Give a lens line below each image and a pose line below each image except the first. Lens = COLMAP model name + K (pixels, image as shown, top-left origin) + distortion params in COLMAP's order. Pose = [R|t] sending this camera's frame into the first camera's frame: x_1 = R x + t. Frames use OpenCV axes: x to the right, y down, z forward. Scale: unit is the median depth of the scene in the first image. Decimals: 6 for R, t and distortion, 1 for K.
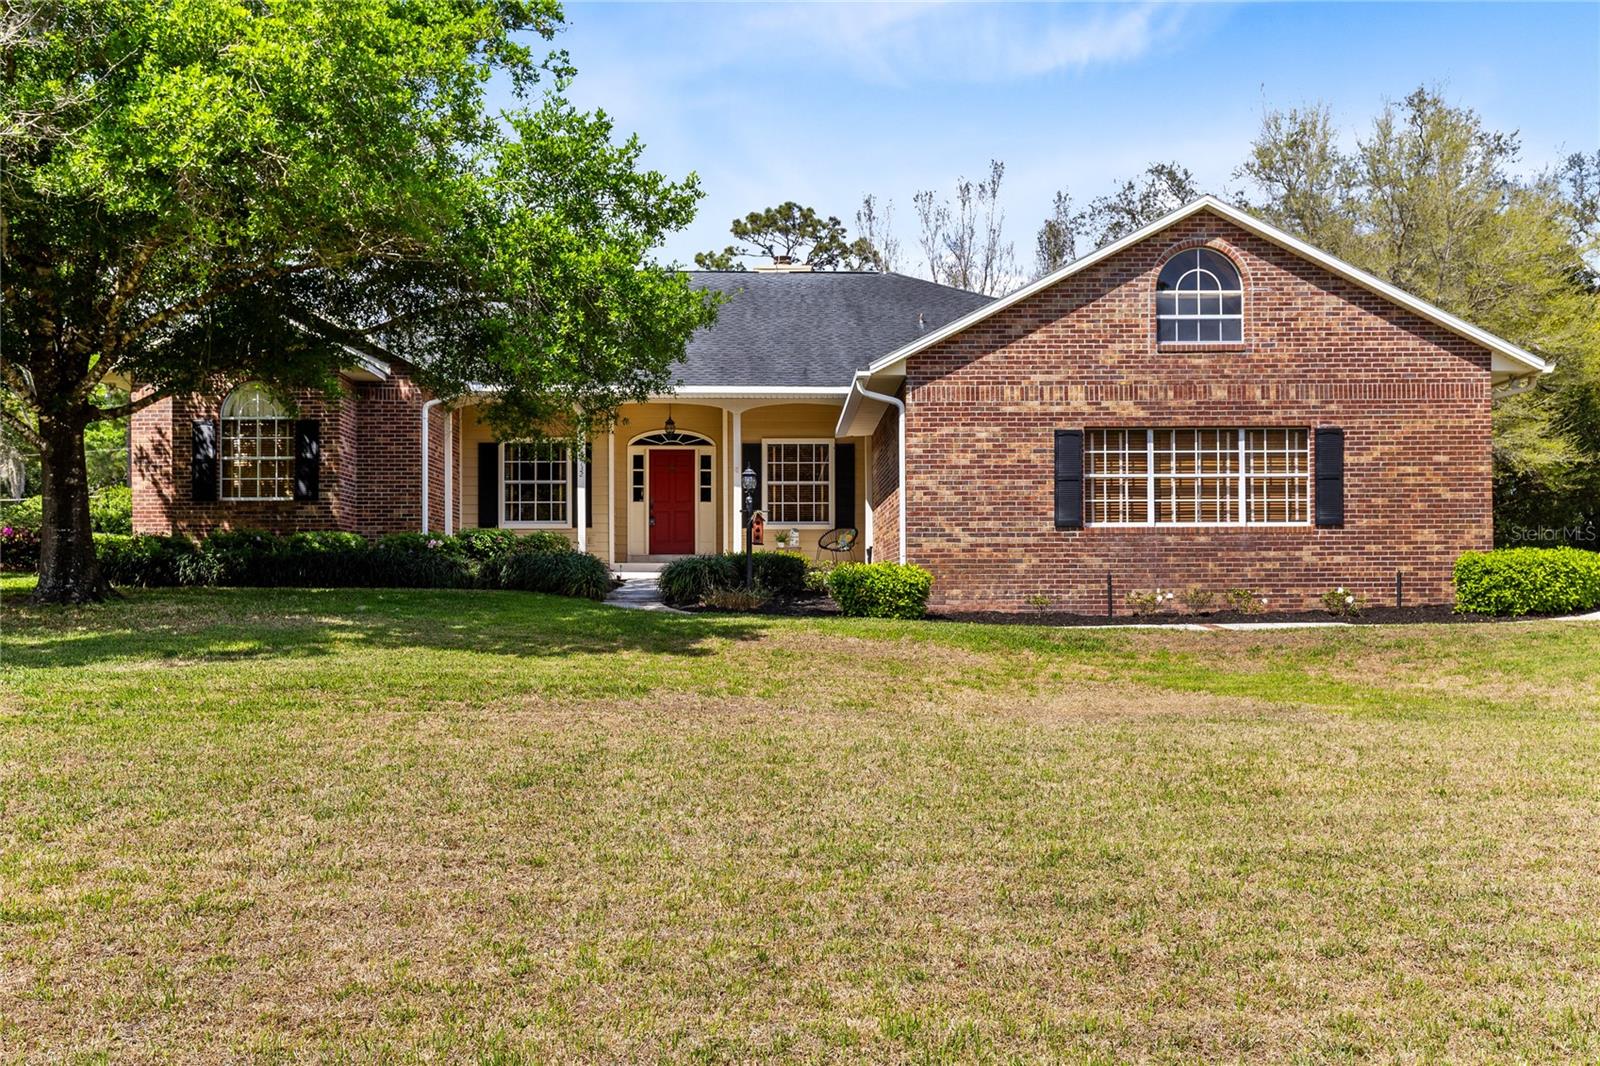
lens RADIAL K [[1357.3, 0, 793.1], [0, 1357.3, 546.8], [0, 0, 1]] dist [0.044565, 0.003534]
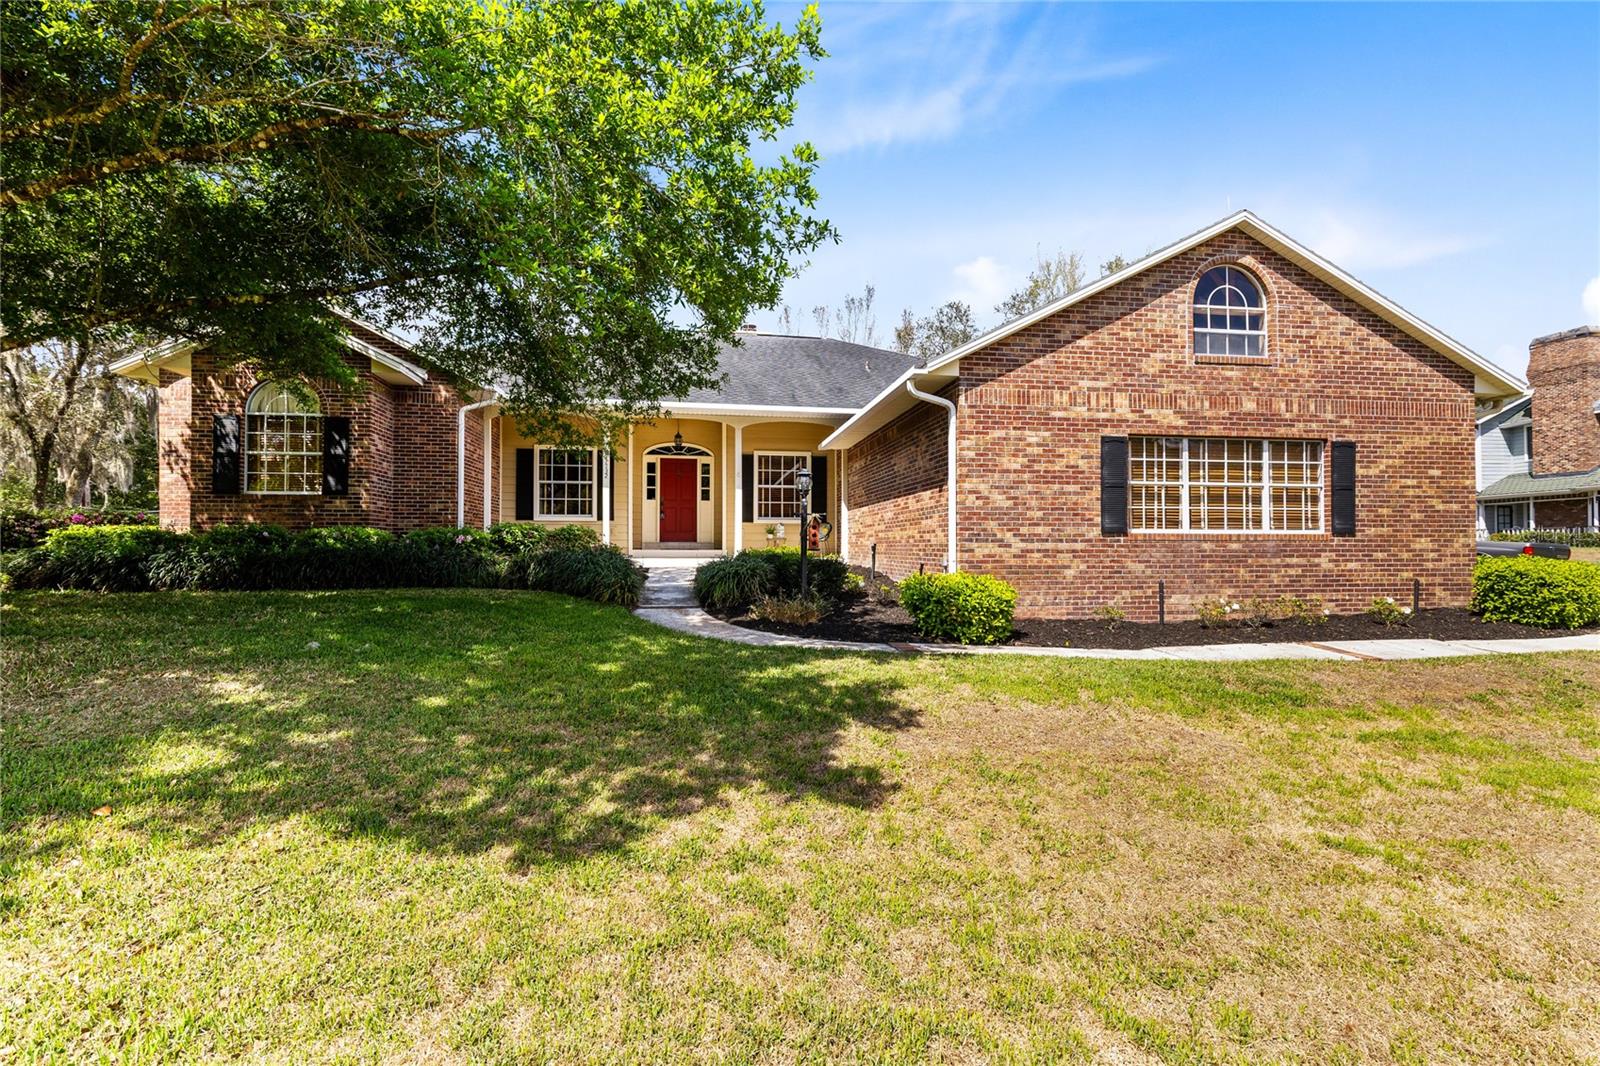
lens RADIAL K [[727.1, 0, 810.1], [0, 727.1, 532.5], [0, 0, 1]] dist [0.012010, -0.001370]
pose [[0.990866, 0.007904, 0.134615, -0.091596], [-0.009570, 0.999885, 0.011732, -0.019151], [-0.134507, -0.012913, 0.990828, 0.492847]]
